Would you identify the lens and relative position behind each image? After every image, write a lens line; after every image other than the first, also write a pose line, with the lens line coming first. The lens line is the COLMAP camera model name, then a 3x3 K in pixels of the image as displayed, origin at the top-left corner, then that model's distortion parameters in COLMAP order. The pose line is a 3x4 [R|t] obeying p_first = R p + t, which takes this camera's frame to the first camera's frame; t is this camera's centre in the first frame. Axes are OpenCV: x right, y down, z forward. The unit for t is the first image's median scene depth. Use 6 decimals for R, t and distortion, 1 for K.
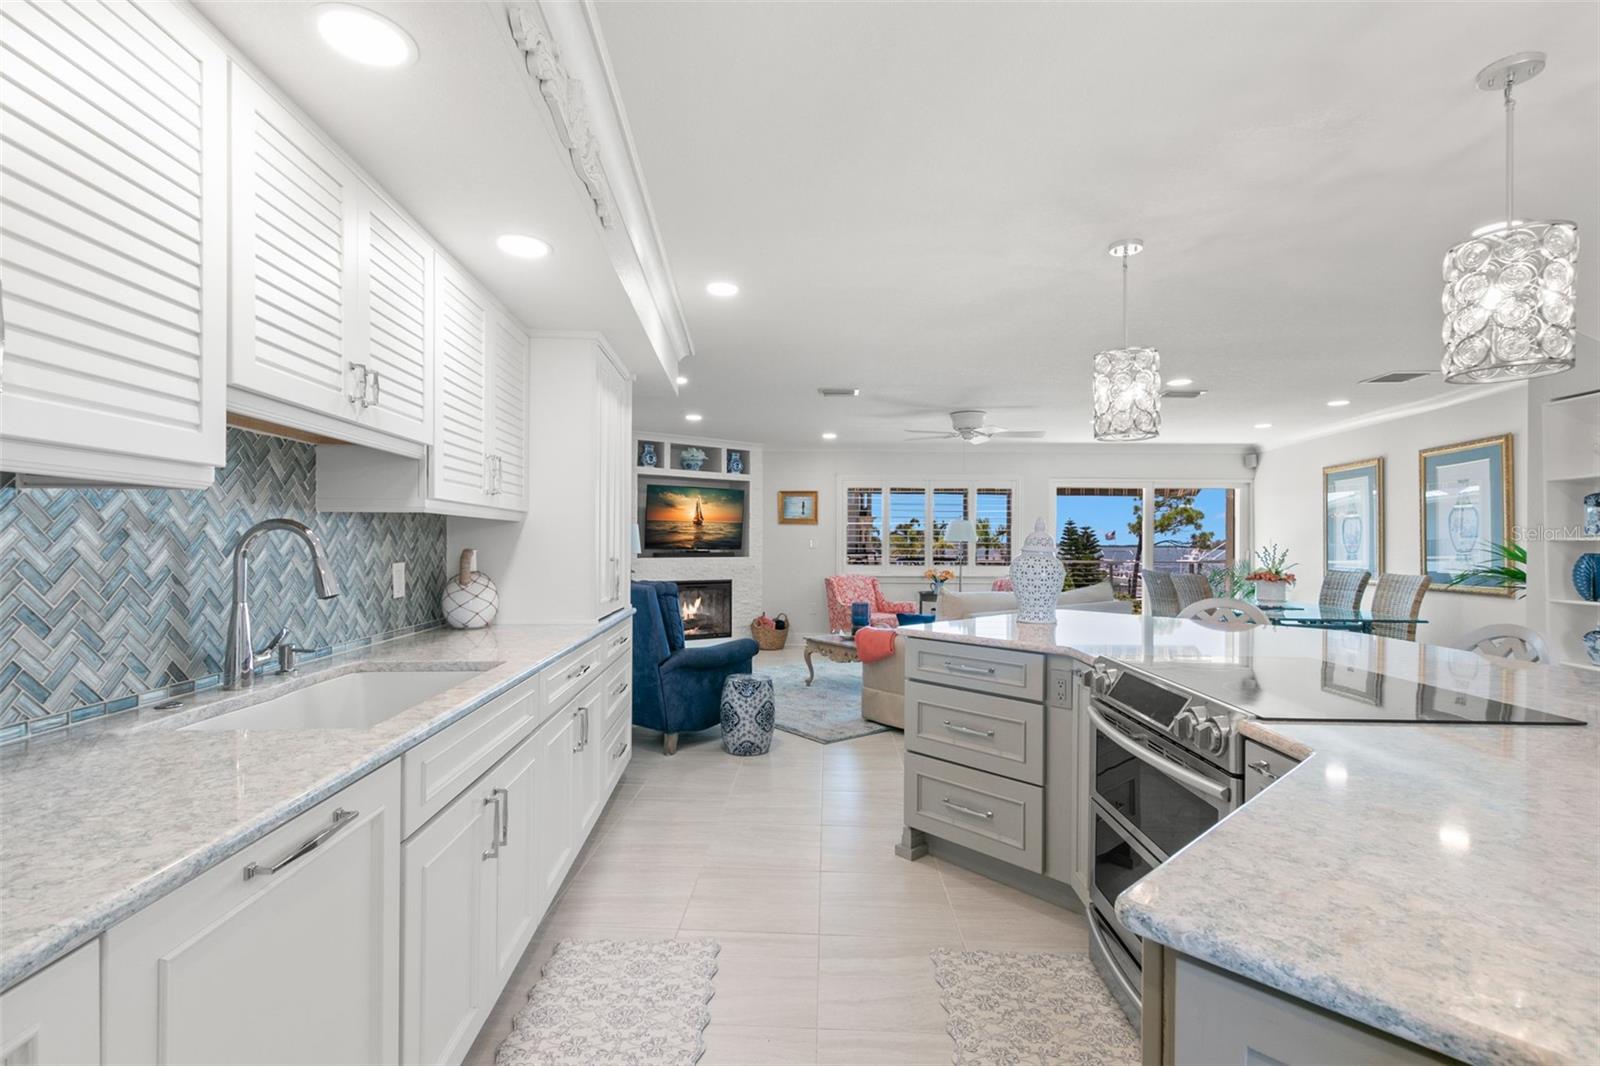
lens RADIAL K [[730.7, 0, 796.5], [0, 730.7, 537.2], [0, 0, 1]] dist [-0.000109, -0.000018]
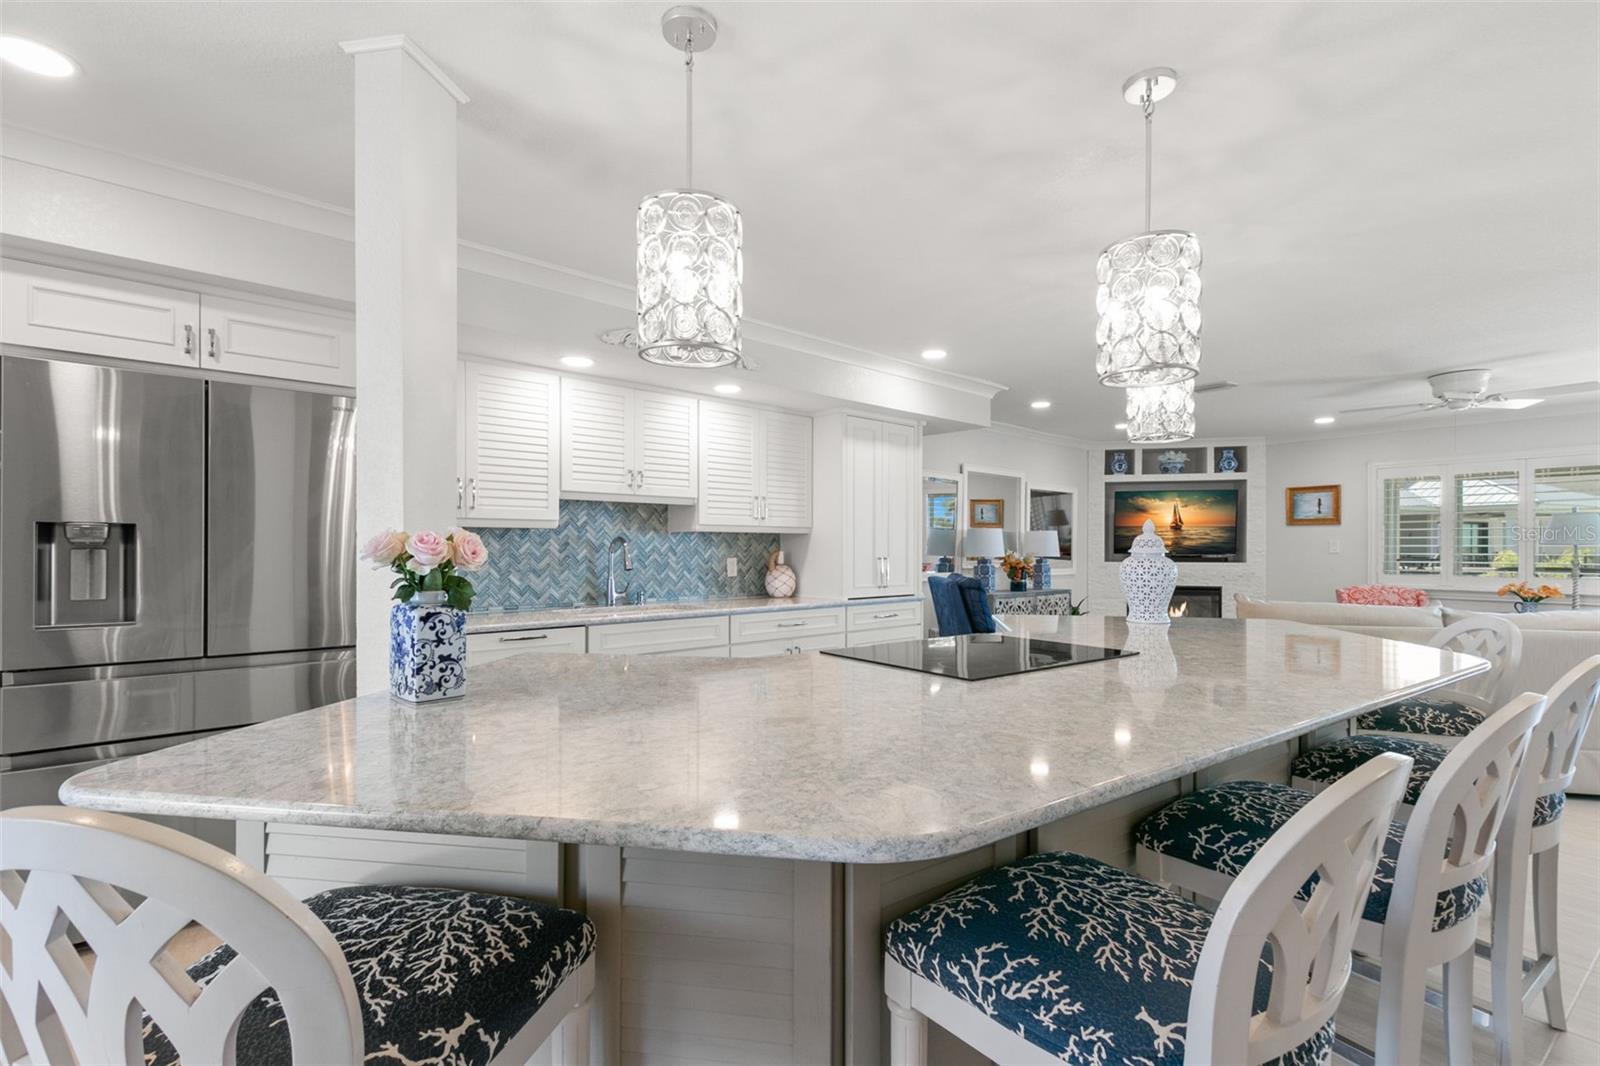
lens RADIAL K [[729.4, 0, 794.5], [0, 729.4, 549.2], [0, 0, 1]] dist [0.003149, -0.000261]
pose [[0.619025, -0.002652, -0.785367, 0.316255], [0.008291, 0.999961, 0.003158, 0.002734], [0.785327, -0.008466, 0.619023, -0.006029]]
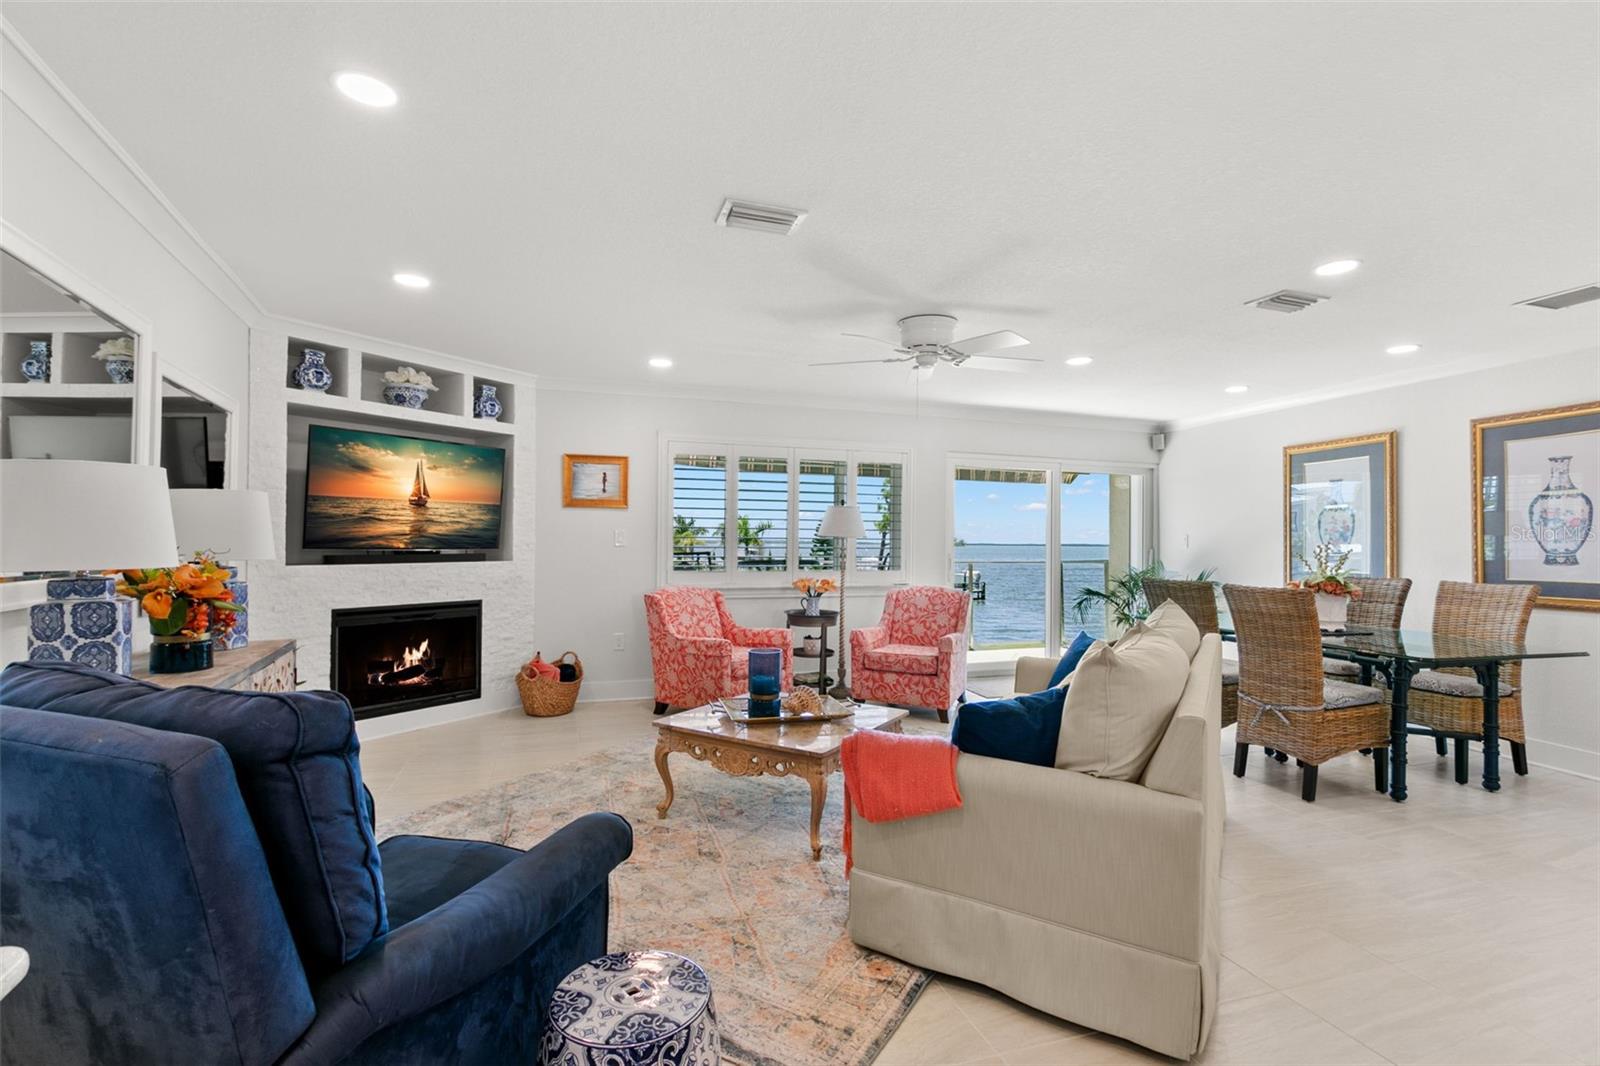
lens RADIAL K [[730.7, 0, 796.5], [0, 730.7, 537.2], [0, 0, 1]] dist [-0.000109, -0.000018]
pose [[0.938550, 0.003802, 0.345122, -0.055613], [-0.005698, 0.999974, 0.004481, 0.003377], [-0.345096, -0.006172, 0.938547, 0.372997]]
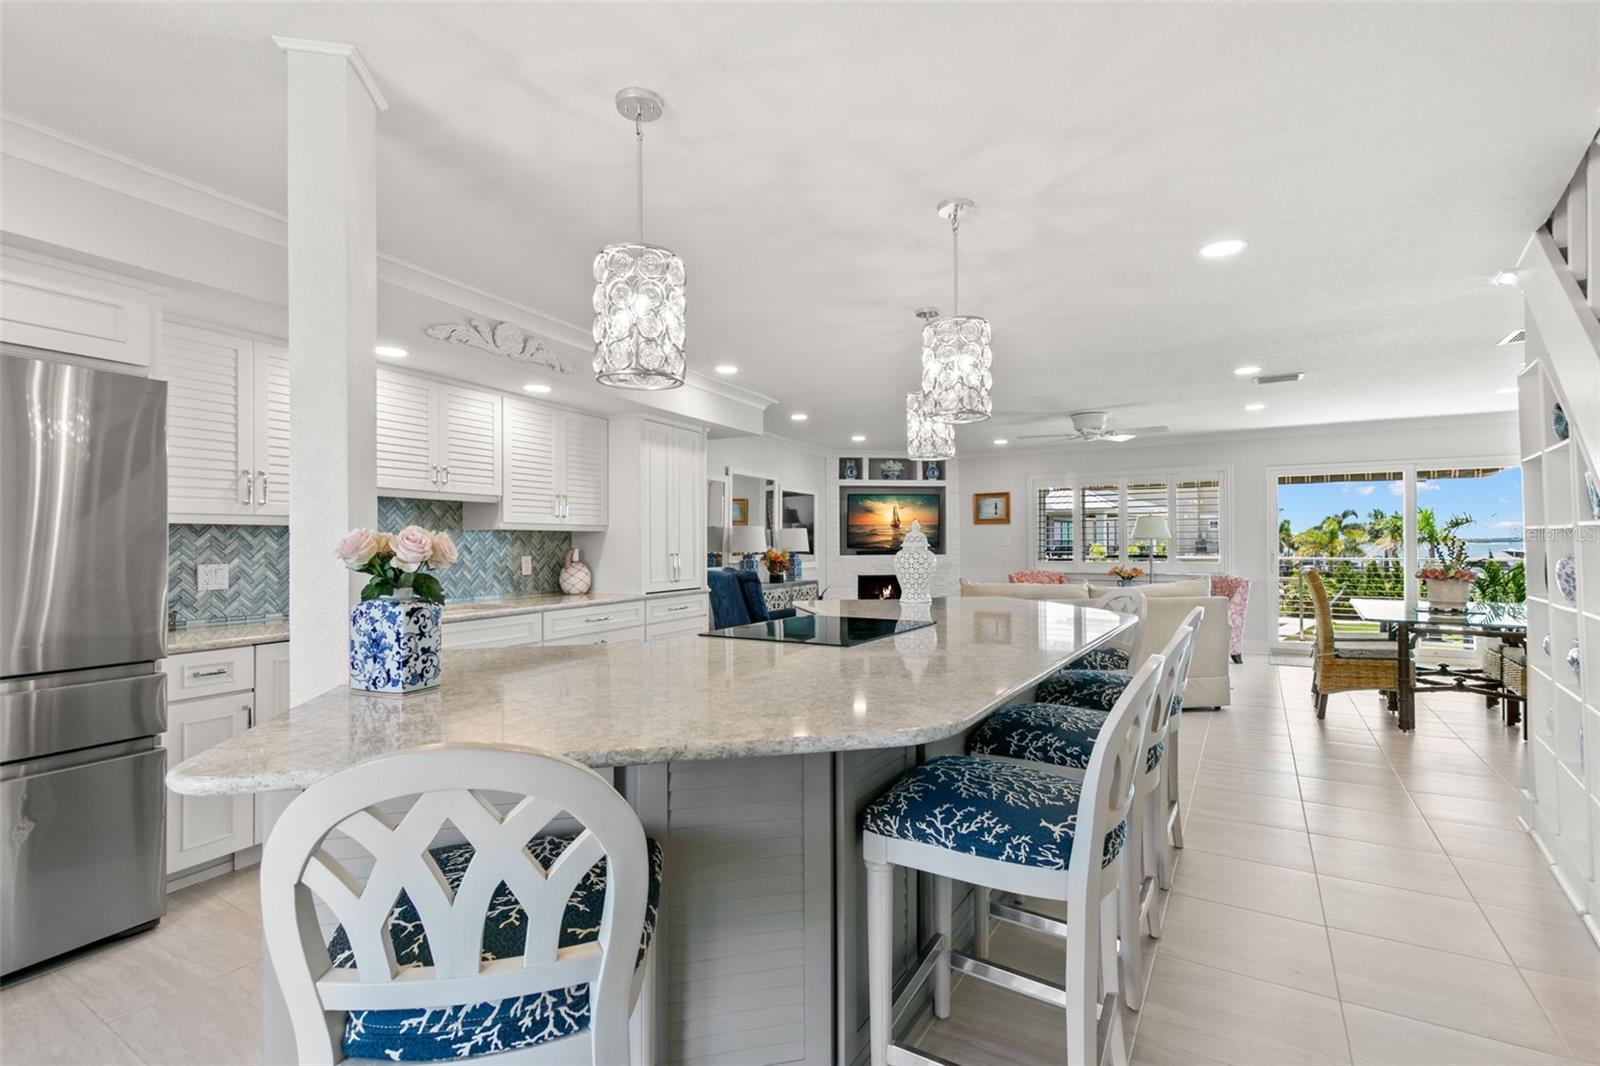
lens RADIAL K [[730.7, 0, 796.5], [0, 730.7, 537.2], [0, 0, 1]] dist [-0.000109, -0.000018]
pose [[0.869410, -0.015717, -0.493842, 0.300500], [0.015577, 0.999869, -0.004398, 0.002164], [0.493846, -0.003869, 0.869541, -0.082504]]
